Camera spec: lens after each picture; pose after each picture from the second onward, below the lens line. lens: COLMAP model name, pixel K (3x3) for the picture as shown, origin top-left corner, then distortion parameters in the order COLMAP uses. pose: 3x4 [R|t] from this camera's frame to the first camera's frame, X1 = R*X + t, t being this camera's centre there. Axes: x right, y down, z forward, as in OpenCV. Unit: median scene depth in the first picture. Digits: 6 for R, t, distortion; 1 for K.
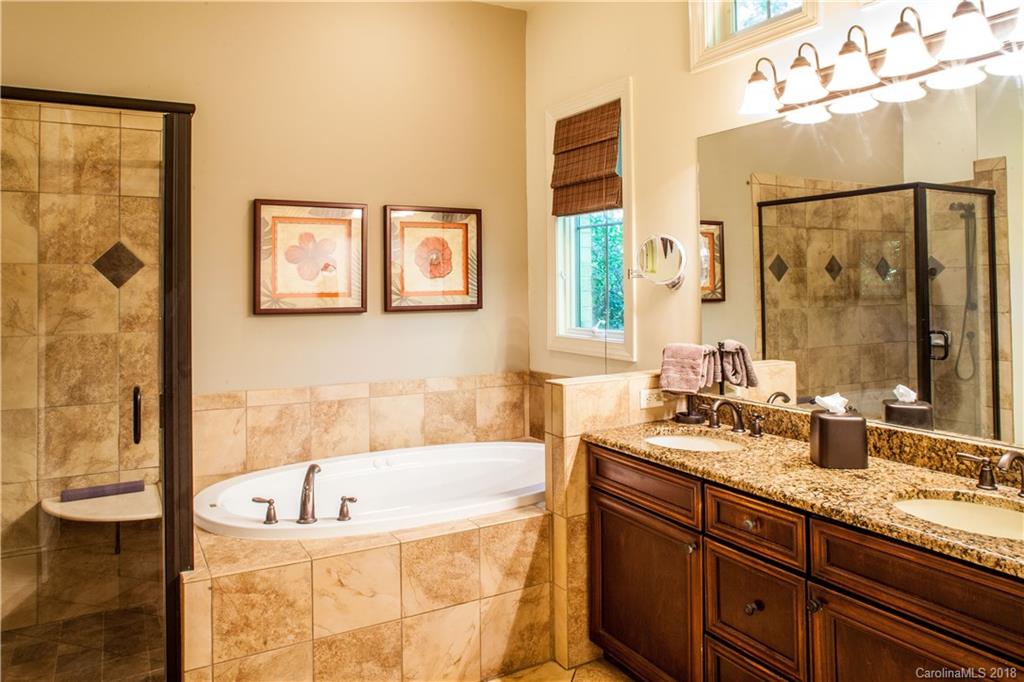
lens RADIAL K [[713.7, 0, 510.5], [0, 713.7, 334.9], [0, 0, 1]] dist [-0.057958, 0.027884]
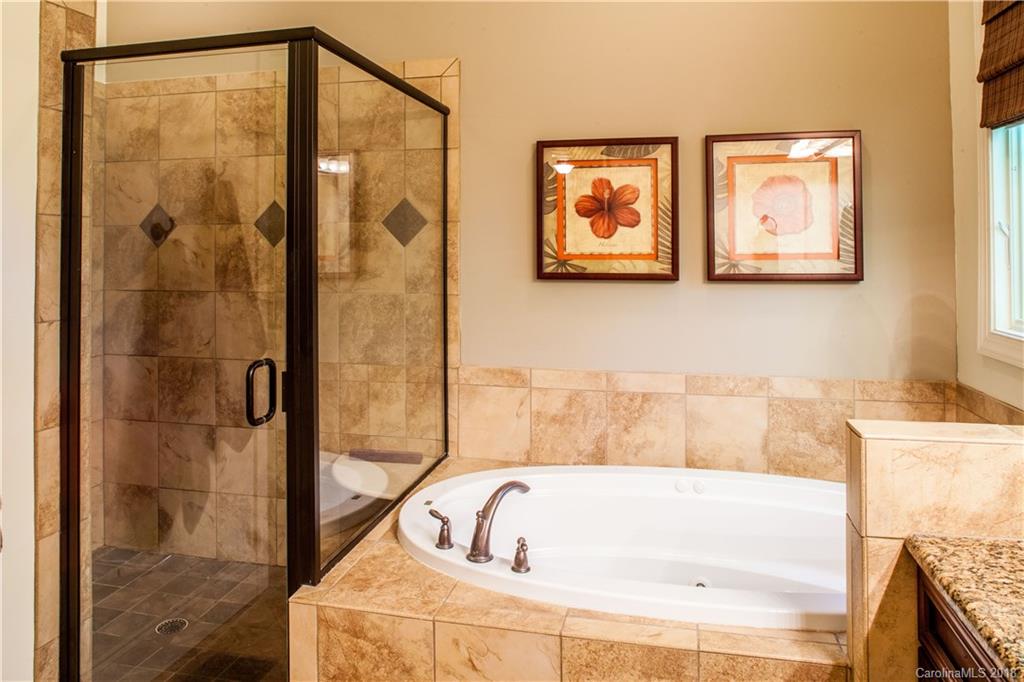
lens RADIAL K [[713.7, 0, 492.1], [0, 713.7, 270.1], [0, 0, 1]] dist [-0.057958, 0.027884]
pose [[0.737236, 0.023958, -0.675211, 0.178571], [-0.047836, 0.998714, -0.016793, -0.023573], [0.673940, 0.044680, 0.737434, 0.358073]]
